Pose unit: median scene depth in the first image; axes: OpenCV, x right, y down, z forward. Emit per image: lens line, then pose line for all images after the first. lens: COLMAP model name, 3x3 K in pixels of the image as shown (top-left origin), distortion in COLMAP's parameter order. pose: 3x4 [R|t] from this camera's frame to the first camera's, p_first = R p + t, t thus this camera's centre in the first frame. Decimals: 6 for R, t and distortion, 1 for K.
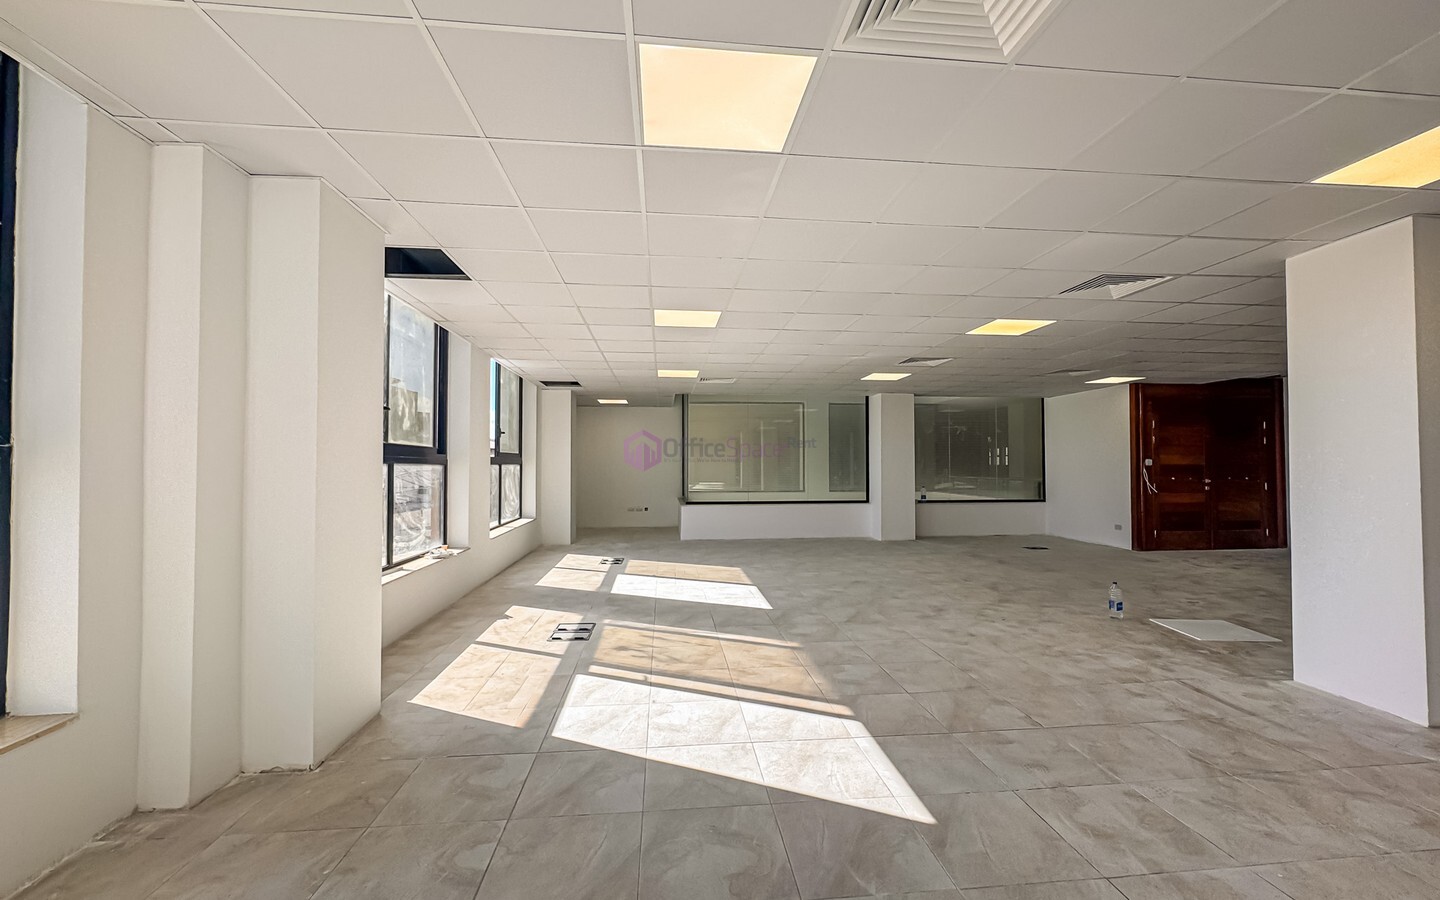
lens RADIAL K [[575.1, 0, 720.2], [0, 575.1, 454.7], [0, 0, 1]] dist [-0.003221, 0.000893]
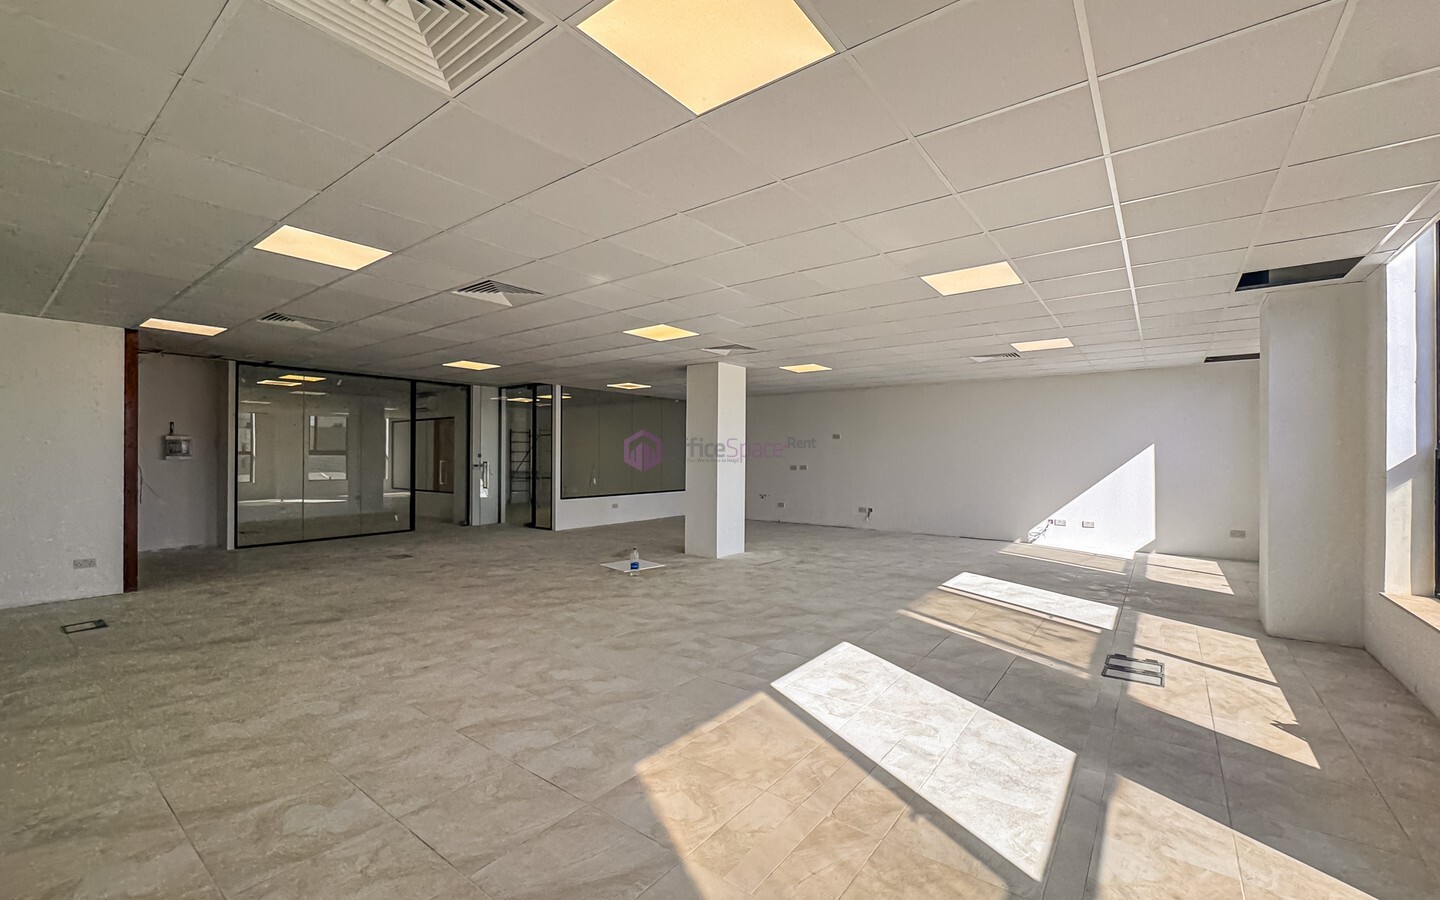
lens RADIAL K [[575.1, 0, 725.7], [0, 575.1, 450.7], [0, 0, 1]] dist [-0.003221, 0.000893]
pose [[-0.733411, 0.005493, 0.679763, -0.409957], [-0.013266, 0.999661, -0.022390, 0.030207], [-0.679656, -0.025439, -0.733090, 2.107725]]
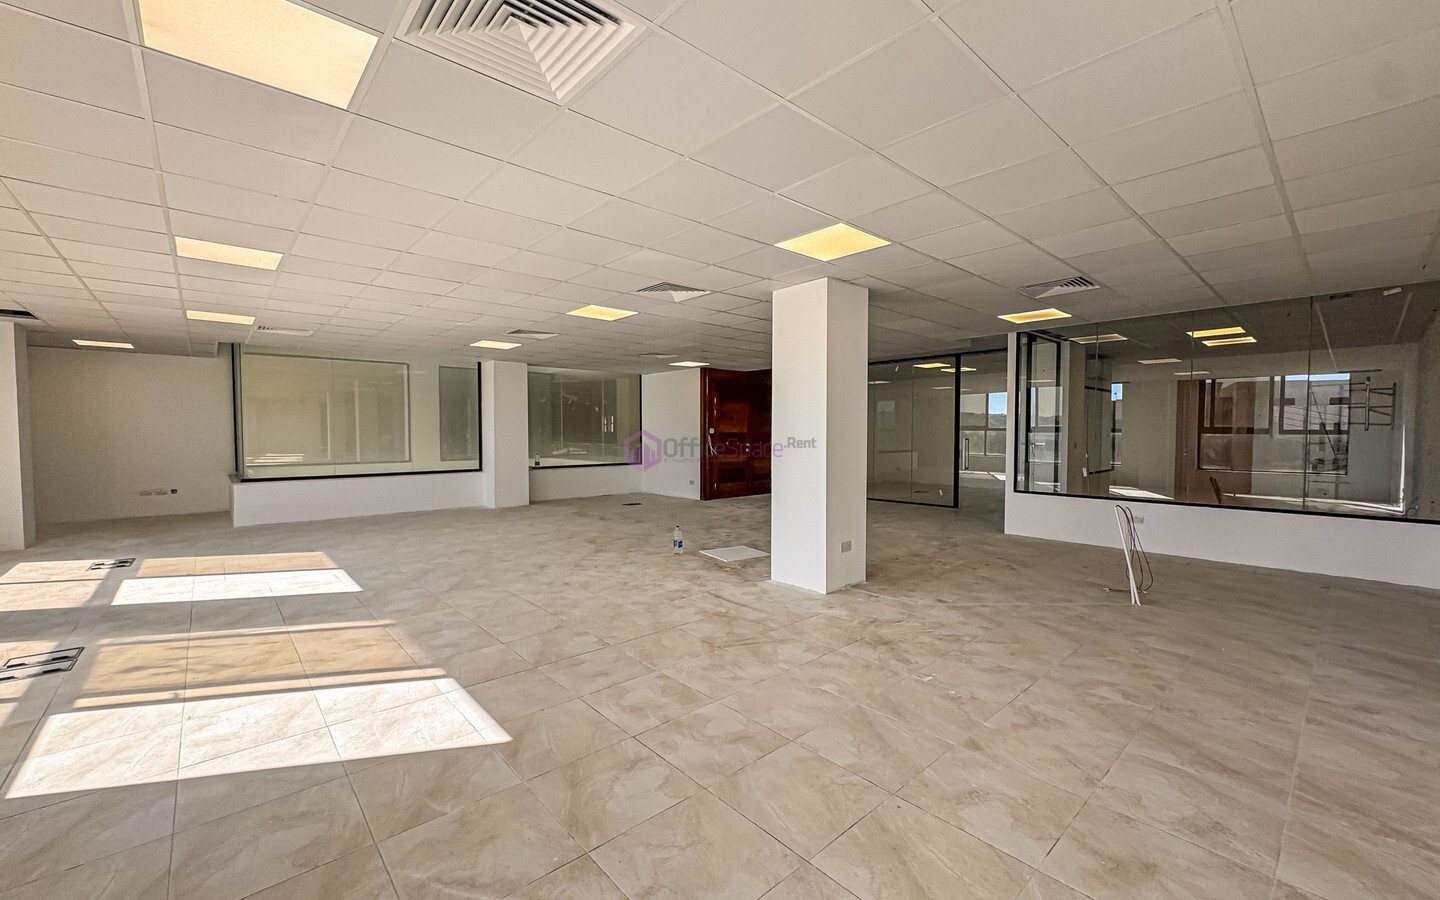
lens RADIAL K [[575.1, 0, 723.7], [0, 575.1, 453.2], [0, 0, 1]] dist [-0.003221, 0.000893]
pose [[0.804939, -0.021788, 0.592958, 0.018675], [-0.011486, 0.998566, 0.052285, -0.008309], [-0.593247, -0.048897, 0.803534, -0.091799]]
